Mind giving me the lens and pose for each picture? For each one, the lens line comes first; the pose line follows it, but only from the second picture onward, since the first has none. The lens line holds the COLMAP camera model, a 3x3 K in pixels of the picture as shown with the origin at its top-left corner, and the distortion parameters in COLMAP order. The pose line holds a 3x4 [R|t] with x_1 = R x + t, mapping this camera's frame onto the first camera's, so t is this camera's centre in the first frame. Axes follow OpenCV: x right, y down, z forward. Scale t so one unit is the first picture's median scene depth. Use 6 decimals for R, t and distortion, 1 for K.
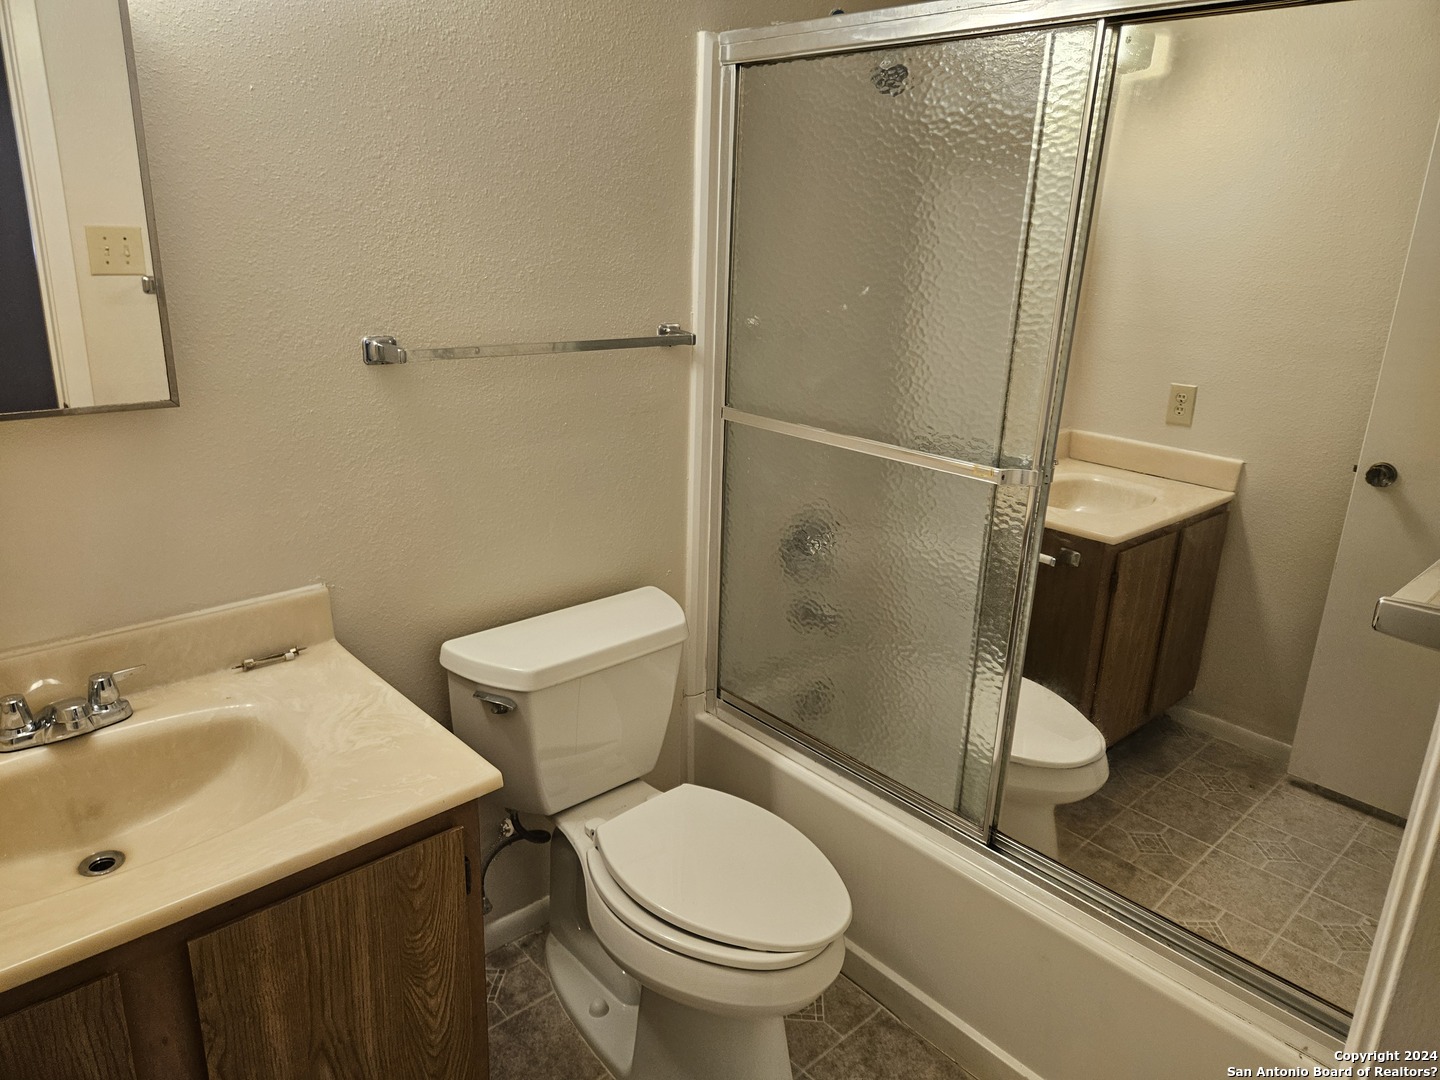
lens RADIAL K [[954.5, 0, 719.7], [0, 954.5, 541.5], [0, 0, 1]] dist [0.089046, -0.075245]
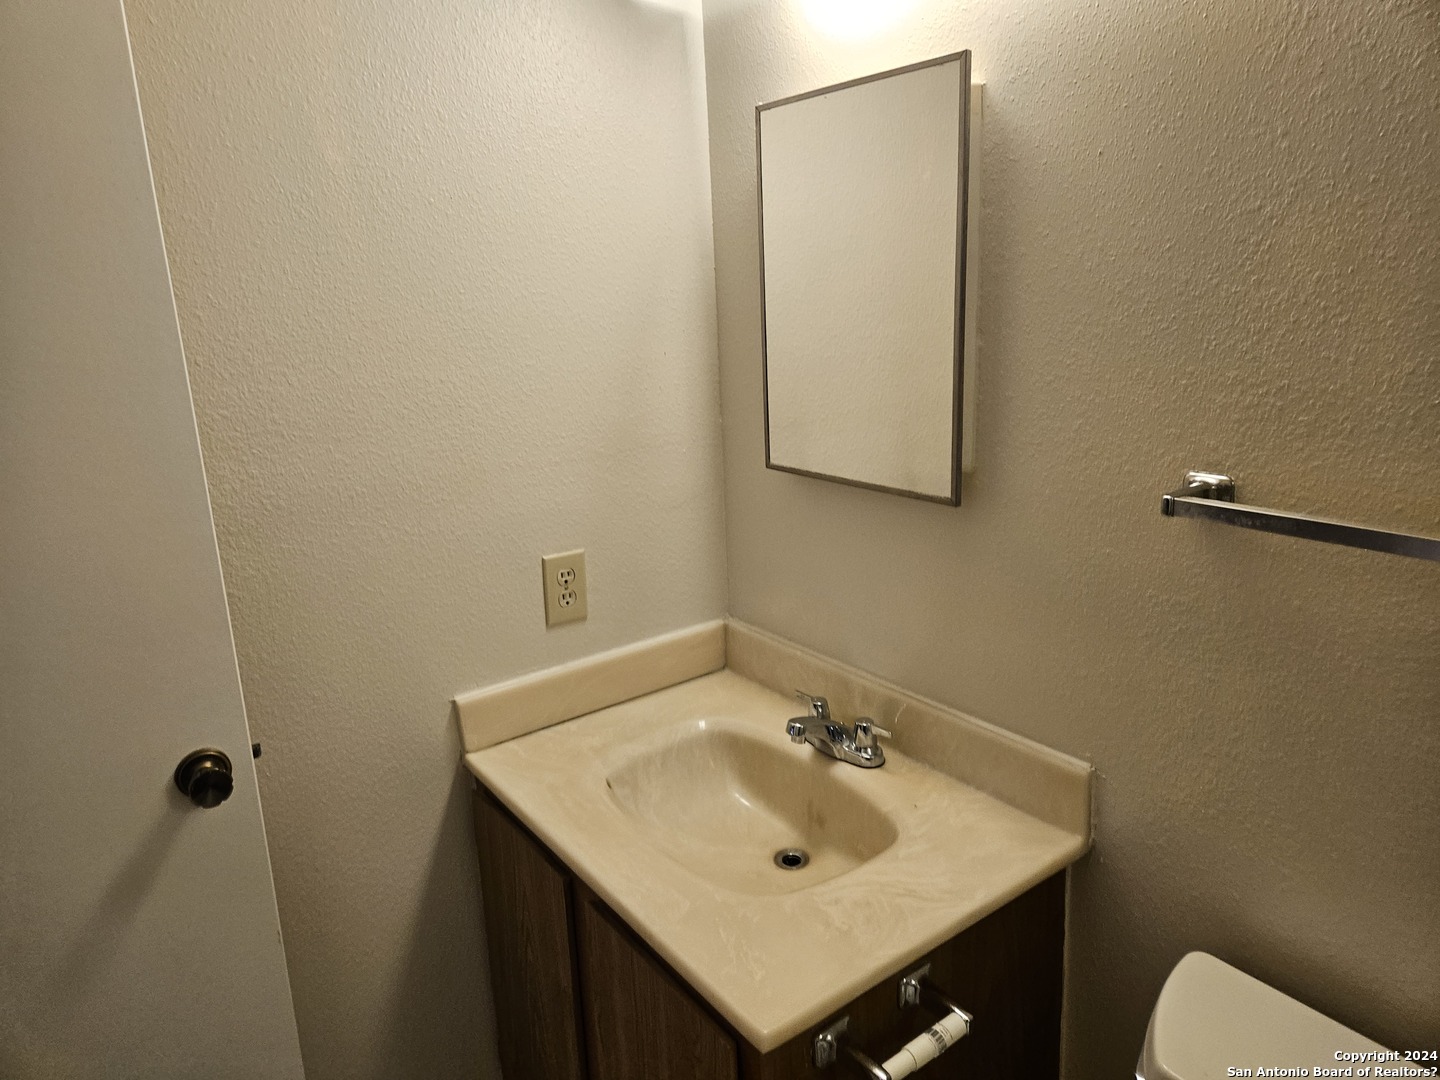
lens RADIAL K [[954.5, 0, 721.0], [0, 954.5, 537.2], [0, 0, 1]] dist [0.089046, -0.075245]
pose [[-0.107346, 0.224331, -0.968583, 0.365419], [-0.276019, 0.929191, 0.245798, -0.259182], [0.955139, 0.293733, -0.037826, 0.761337]]
